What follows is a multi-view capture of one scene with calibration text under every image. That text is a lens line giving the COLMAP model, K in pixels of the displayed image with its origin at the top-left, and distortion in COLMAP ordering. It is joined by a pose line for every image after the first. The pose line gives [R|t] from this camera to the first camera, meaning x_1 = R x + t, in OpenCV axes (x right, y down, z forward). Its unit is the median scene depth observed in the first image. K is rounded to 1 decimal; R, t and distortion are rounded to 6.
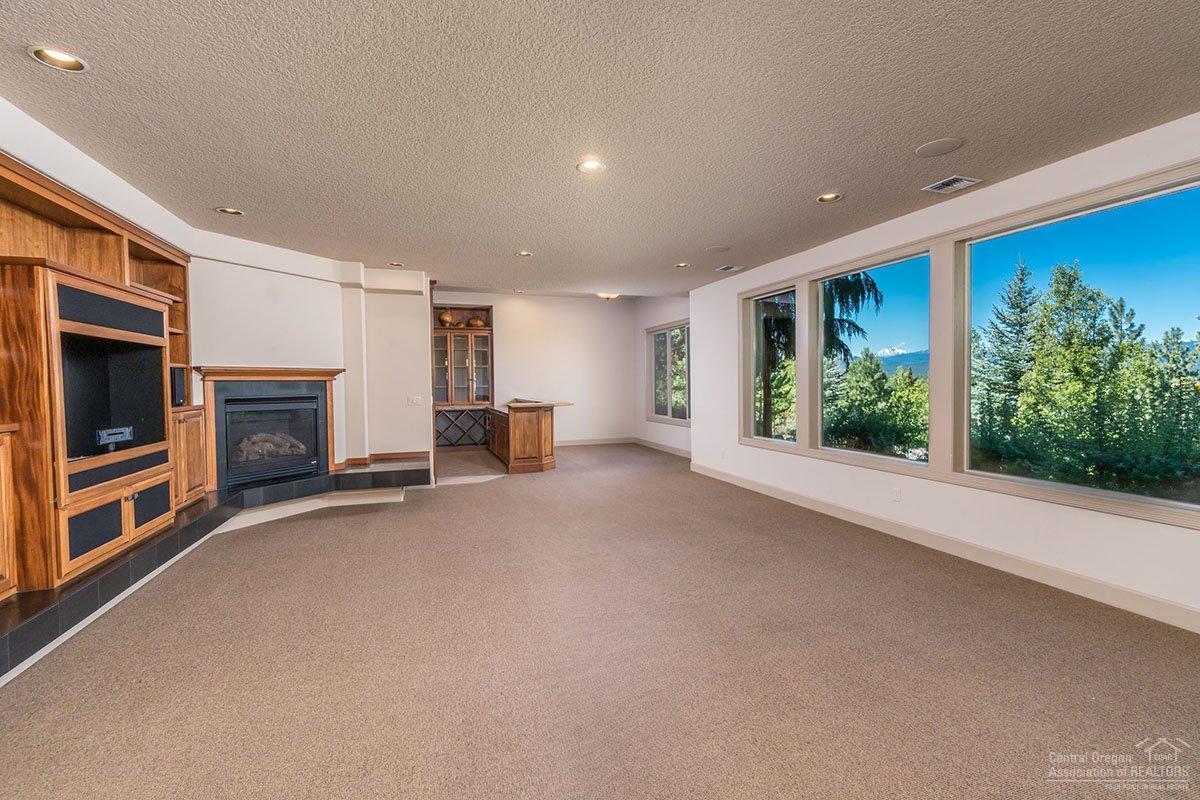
lens RADIAL K [[520.2, 0, 600.0], [0, 520.2, 400.0], [0, 0, 1]] dist [-0.000094, -0.000039]
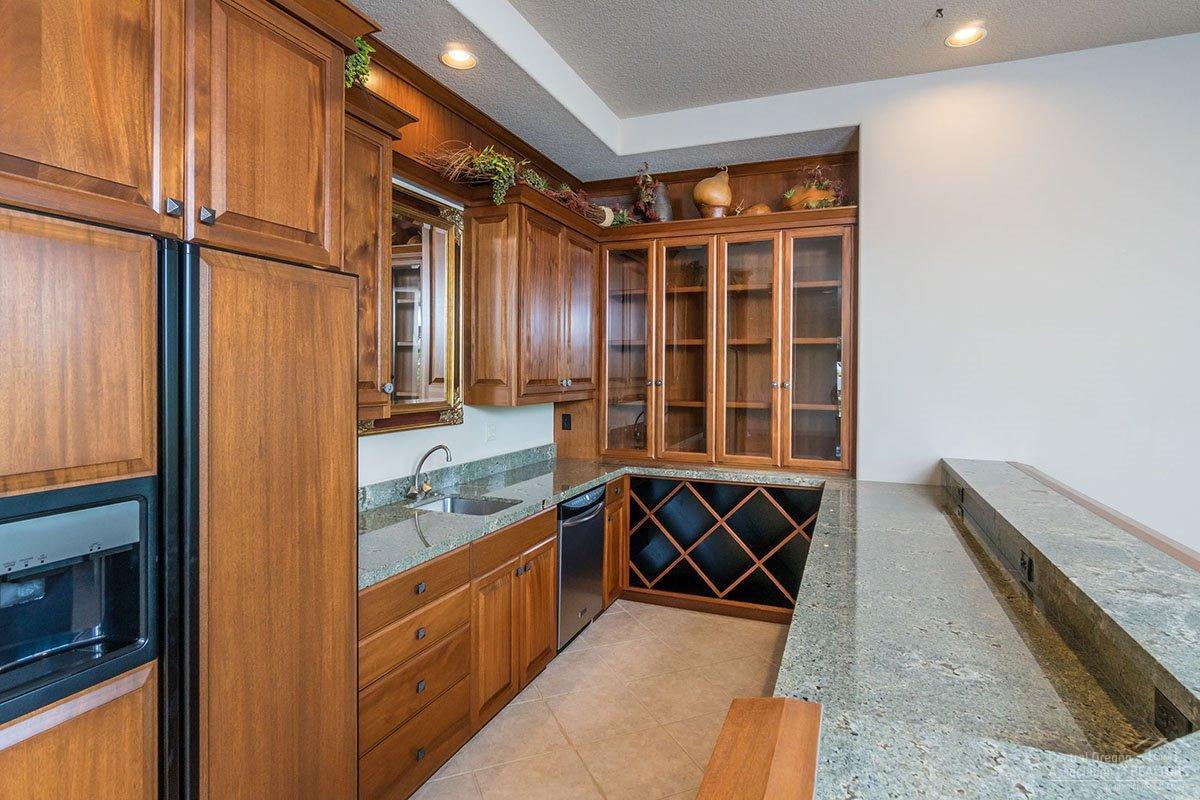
lens RADIAL K [[622.3, 0, 599.8], [0, 622.3, 375.4], [0, 0, 1]] dist [0.001290, -0.000034]
pose [[0.752614, 0.024851, -0.657993, -0.167807], [-0.042136, 0.999057, -0.010463, -0.069943], [0.657112, 0.035600, 0.752951, 1.253440]]
